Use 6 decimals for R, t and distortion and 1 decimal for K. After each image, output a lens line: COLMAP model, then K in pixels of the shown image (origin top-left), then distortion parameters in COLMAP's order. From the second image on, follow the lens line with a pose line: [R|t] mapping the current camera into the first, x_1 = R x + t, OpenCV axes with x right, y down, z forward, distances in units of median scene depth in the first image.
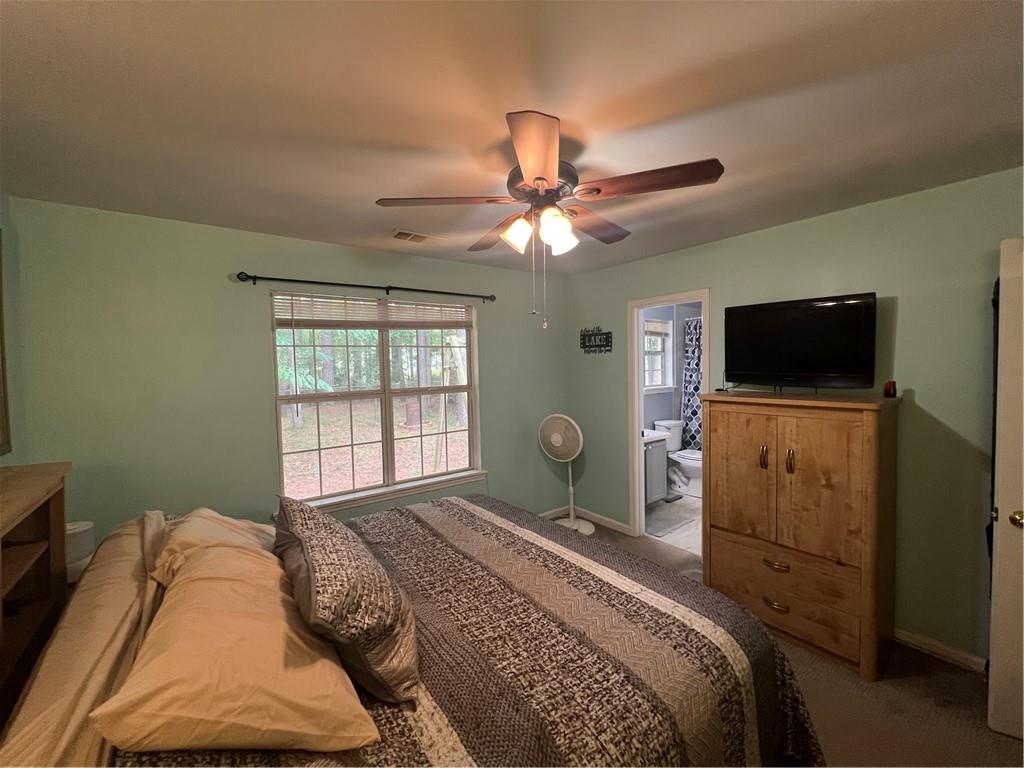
lens RADIAL K [[409.9, 0, 512.8], [0, 409.9, 381.7], [0, 0, 1]] dist [-0.002252, -0.000235]
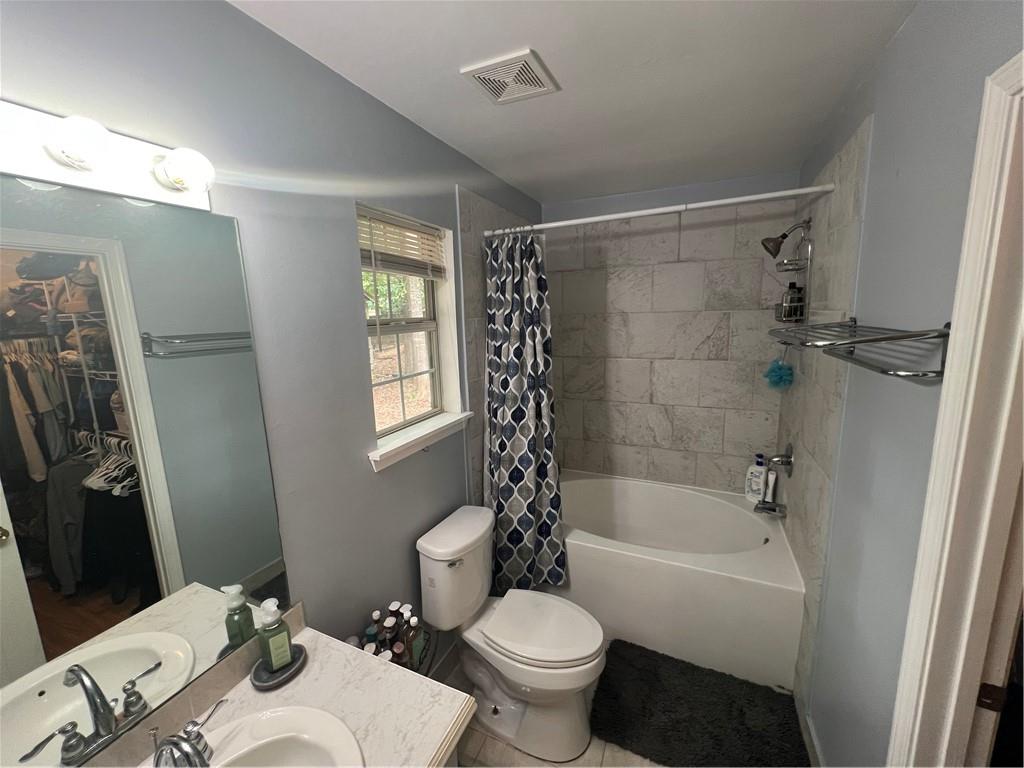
lens RADIAL K [[409.9, 0, 512.8], [0, 409.9, 381.7], [0, 0, 1]] dist [-0.002252, -0.000235]
pose [[0.875130, -0.085036, 0.476358, 0.261926], [0.032553, 0.992554, 0.117378, -0.061225], [-0.482792, -0.087214, 0.871381, 0.670225]]
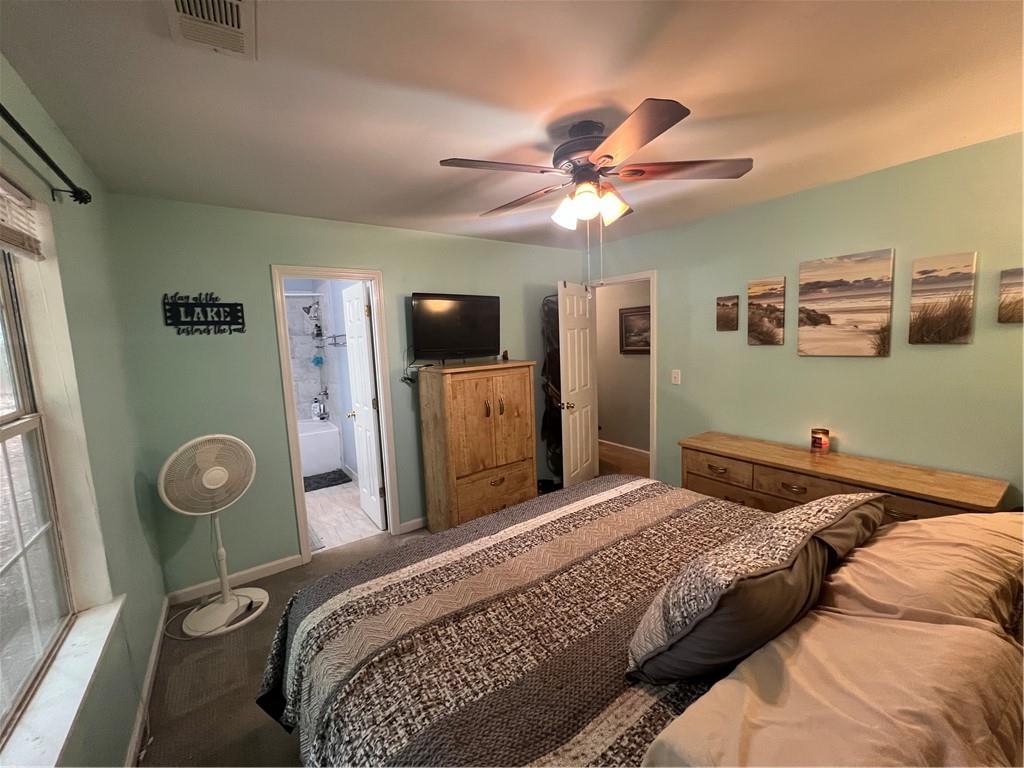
lens RADIAL K [[409.9, 0, 512.8], [0, 409.9, 381.7], [0, 0, 1]] dist [-0.002252, -0.000235]
pose [[0.028266, -0.093621, 0.995207, -0.323198], [0.084956, 0.992227, 0.090928, -0.009683], [-0.995984, 0.081979, 0.036000, 0.377996]]
